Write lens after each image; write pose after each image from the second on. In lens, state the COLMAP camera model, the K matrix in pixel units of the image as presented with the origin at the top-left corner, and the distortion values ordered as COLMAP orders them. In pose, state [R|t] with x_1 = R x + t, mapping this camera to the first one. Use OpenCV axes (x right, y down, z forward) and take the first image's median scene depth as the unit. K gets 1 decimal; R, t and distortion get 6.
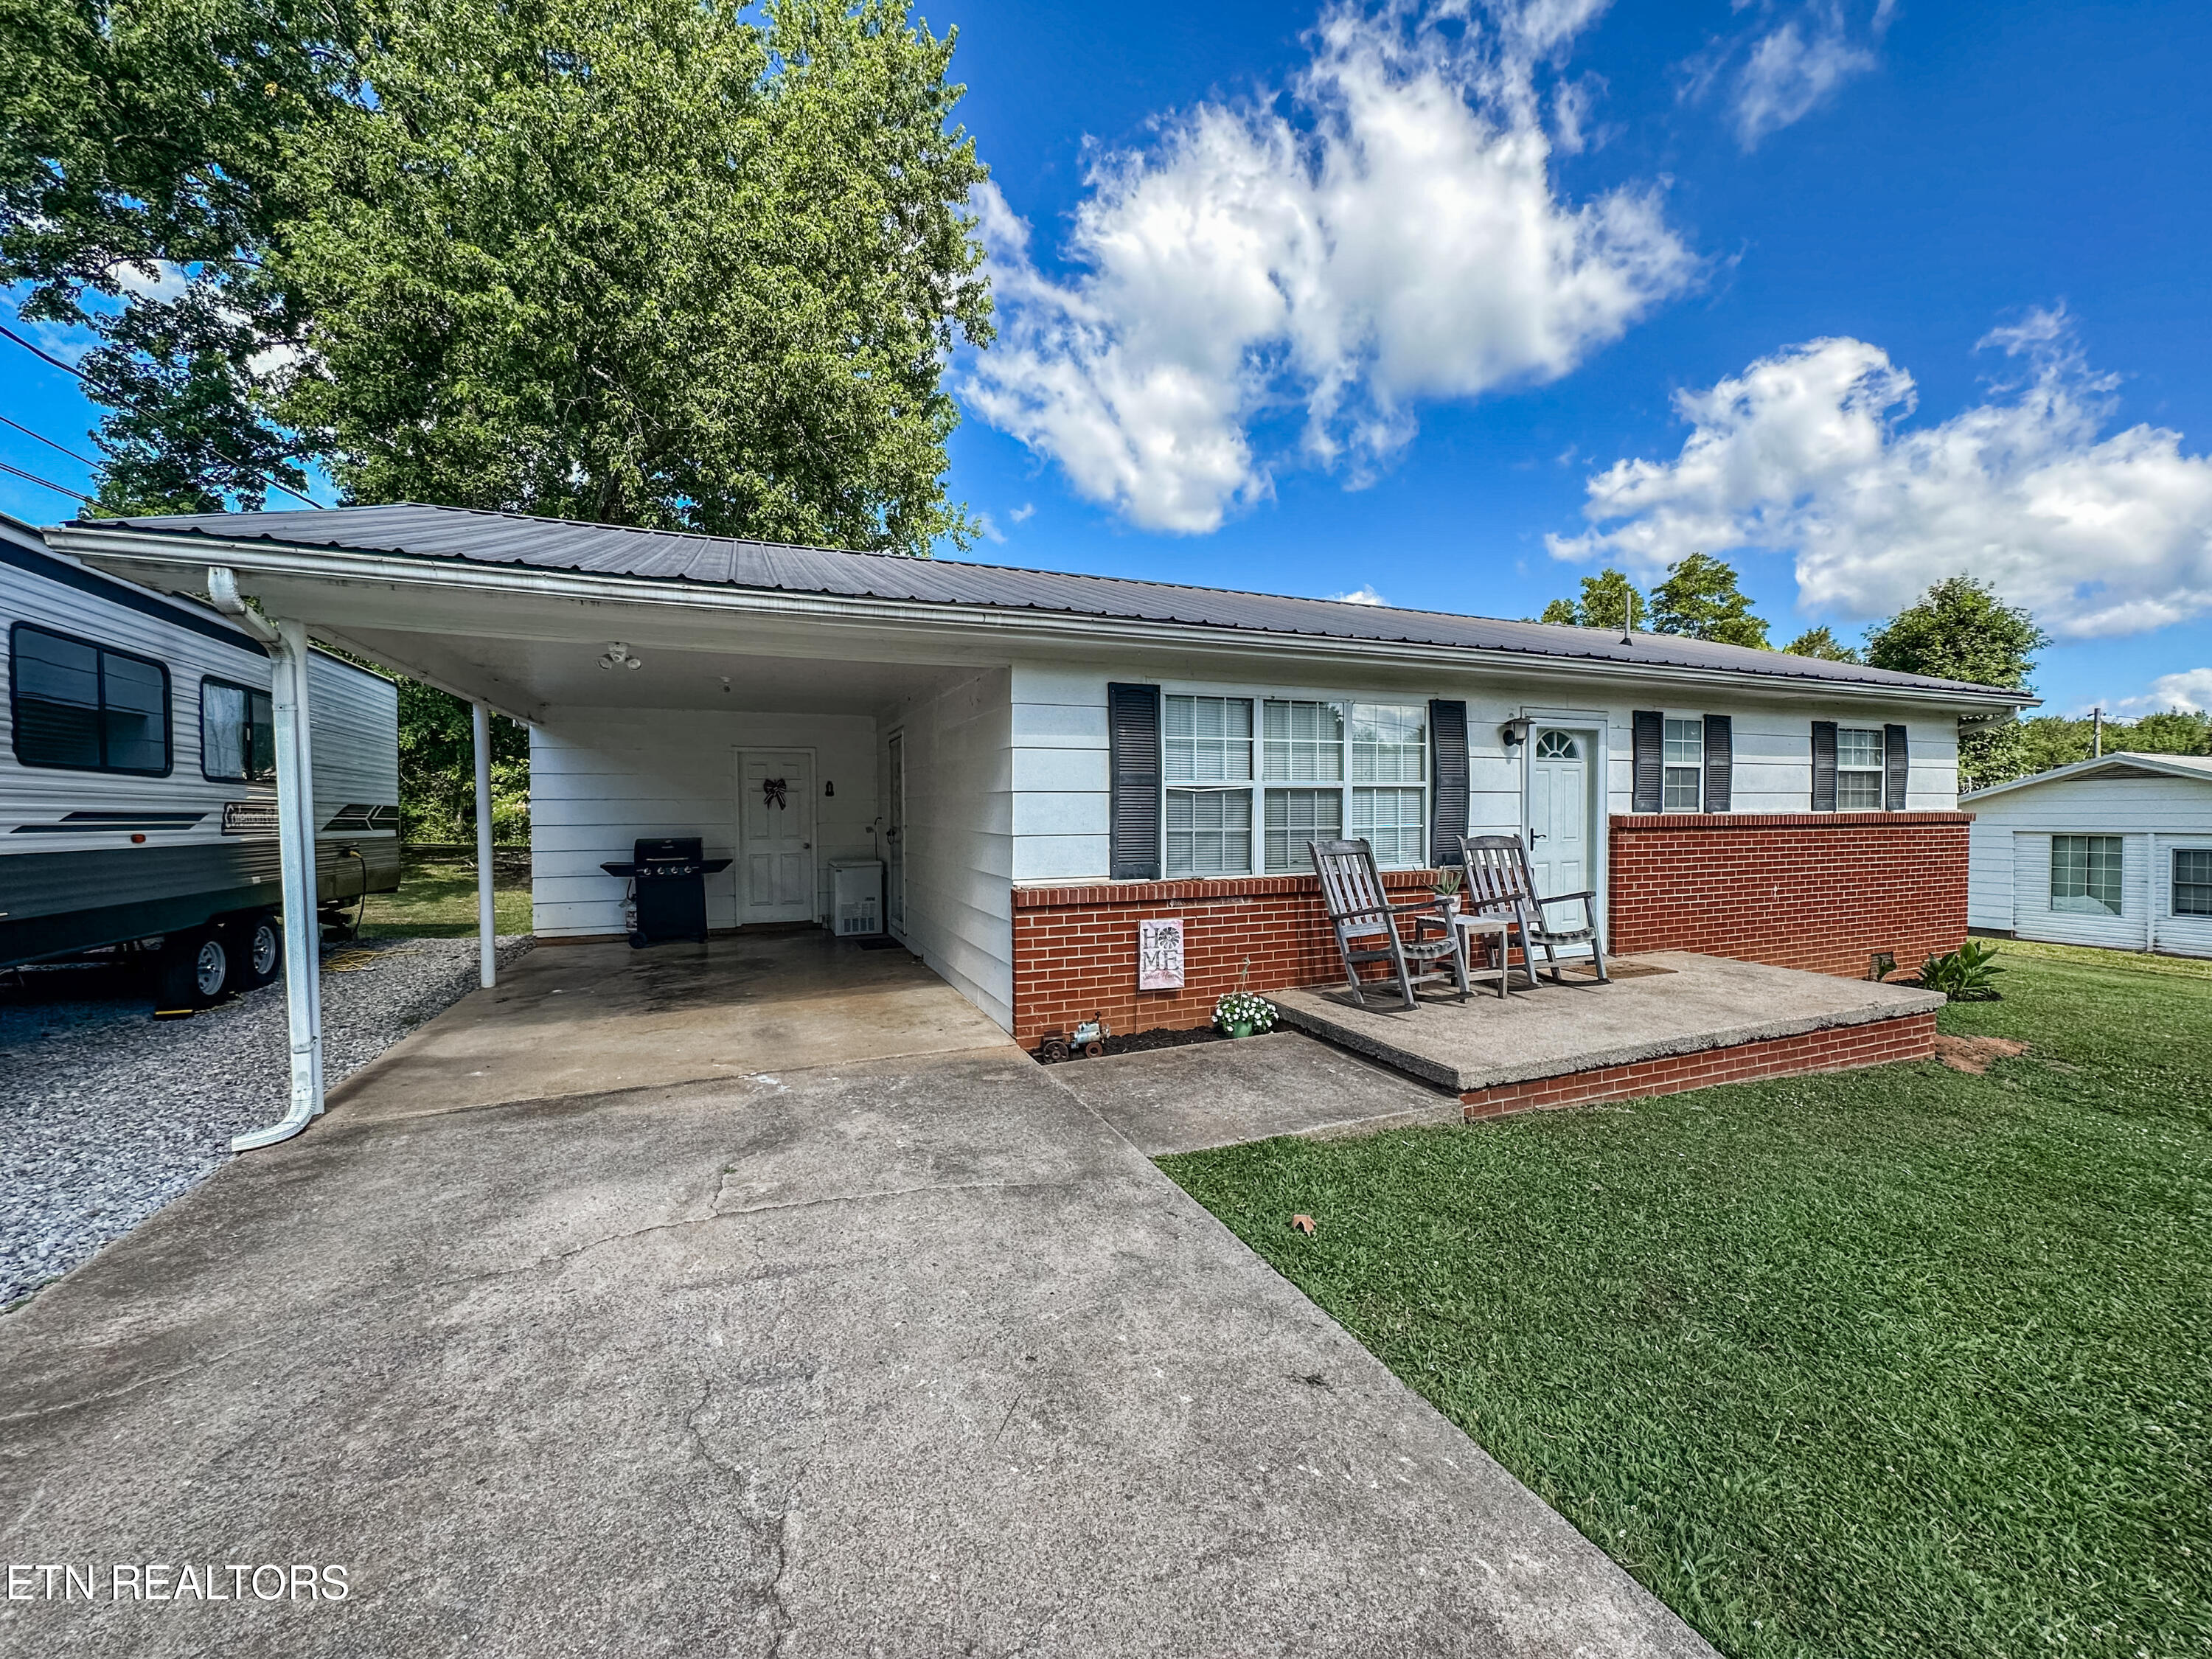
lens RADIAL K [[886.8, 0, 1111.0], [0, 886.8, 828.6], [0, 0, 1]] dist [0.002467, 0.000156]
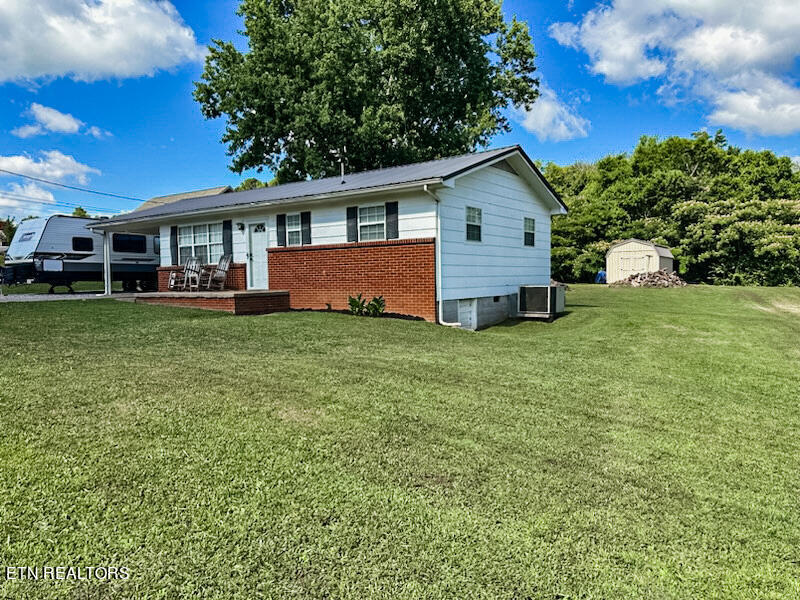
lens RADIAL K [[563.2, 0, 394.4], [0, 563.2, 300.9], [0, 0, 1]] dist [0.117948, -0.153034]
pose [[0.525118, 0.031226, -0.850456, 3.134768], [0.001730, 0.999285, 0.037759, 0.123374], [0.851028, -0.021300, 0.524689, 0.336104]]
